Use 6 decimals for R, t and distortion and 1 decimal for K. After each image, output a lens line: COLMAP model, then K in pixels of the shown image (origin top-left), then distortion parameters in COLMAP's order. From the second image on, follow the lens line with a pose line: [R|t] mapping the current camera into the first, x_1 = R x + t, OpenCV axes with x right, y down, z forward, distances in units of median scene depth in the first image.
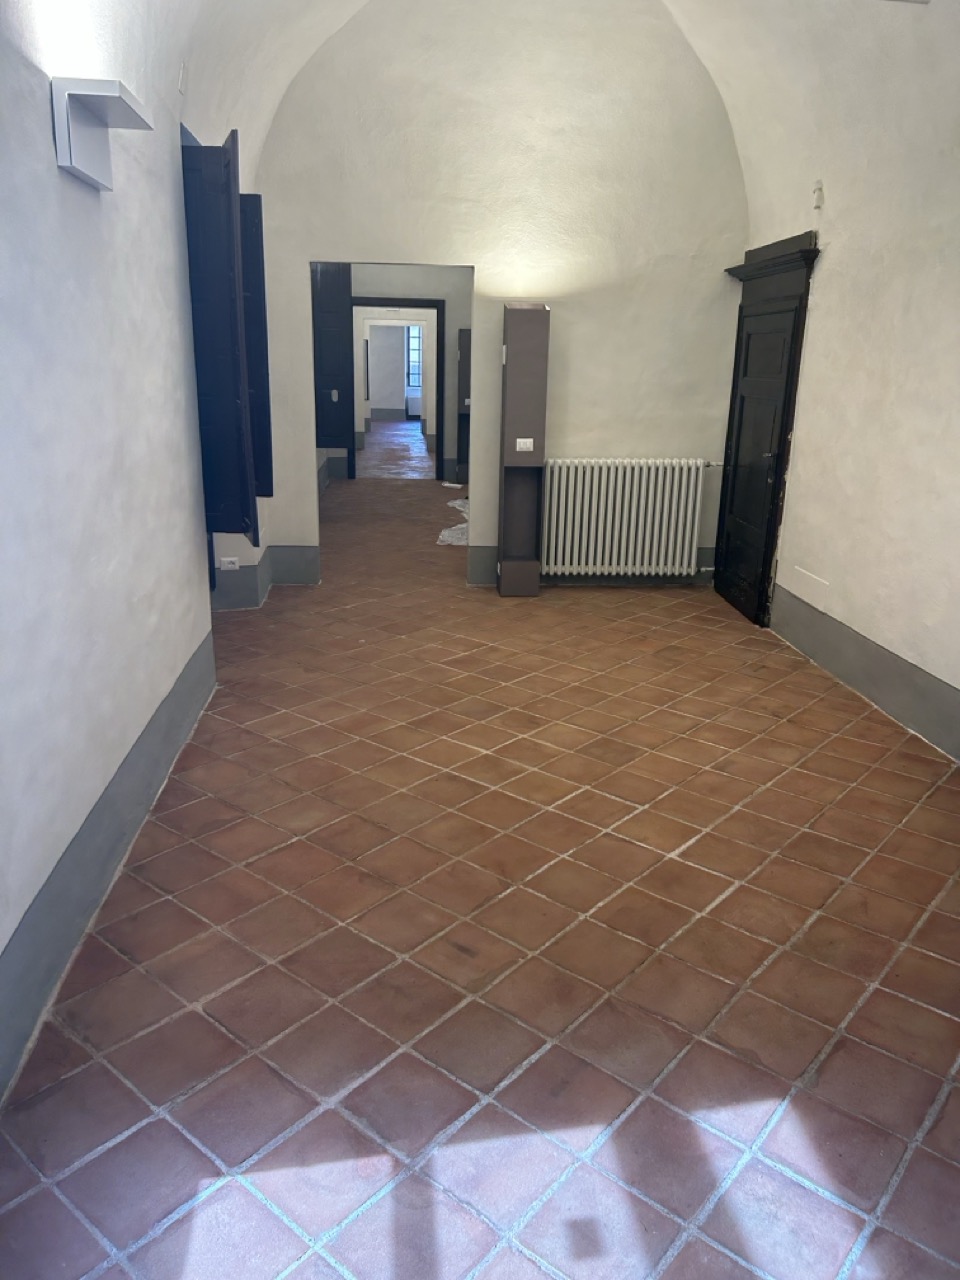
lens RADIAL K [[963.7, 0, 492.1], [0, 963.7, 671.2], [0, 0, 1]] dist [0.041522, -0.048520]
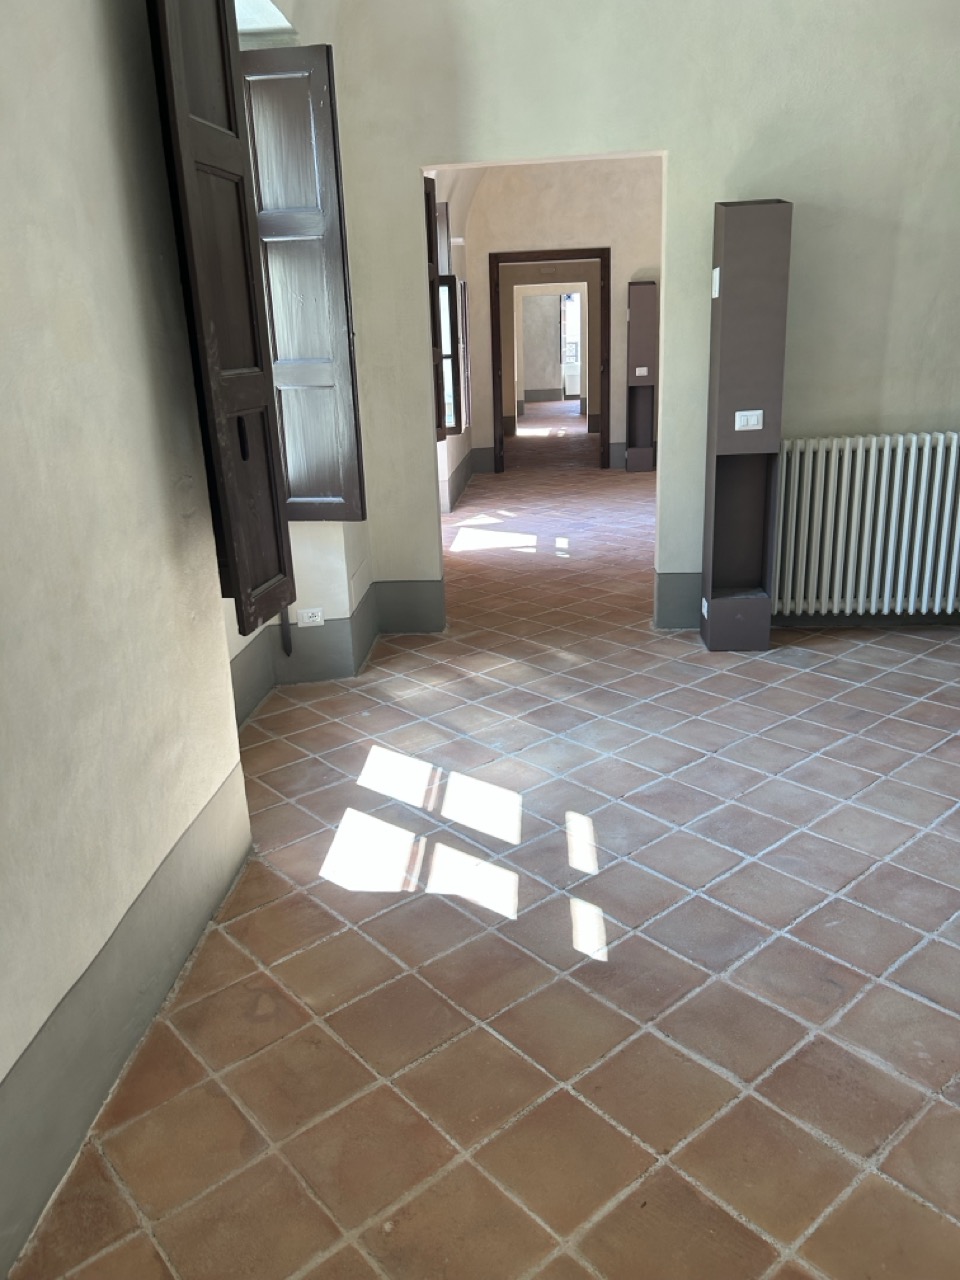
lens RADIAL K [[963.7, 0, 481.4], [0, 963.7, 639.8], [0, 0, 1]] dist [0.041522, -0.048520]
pose [[0.984537, -0.012022, -0.174764, -0.030742], [0.009780, 0.999858, -0.013688, -0.081196], [0.174903, 0.011767, 0.984515, 0.333281]]
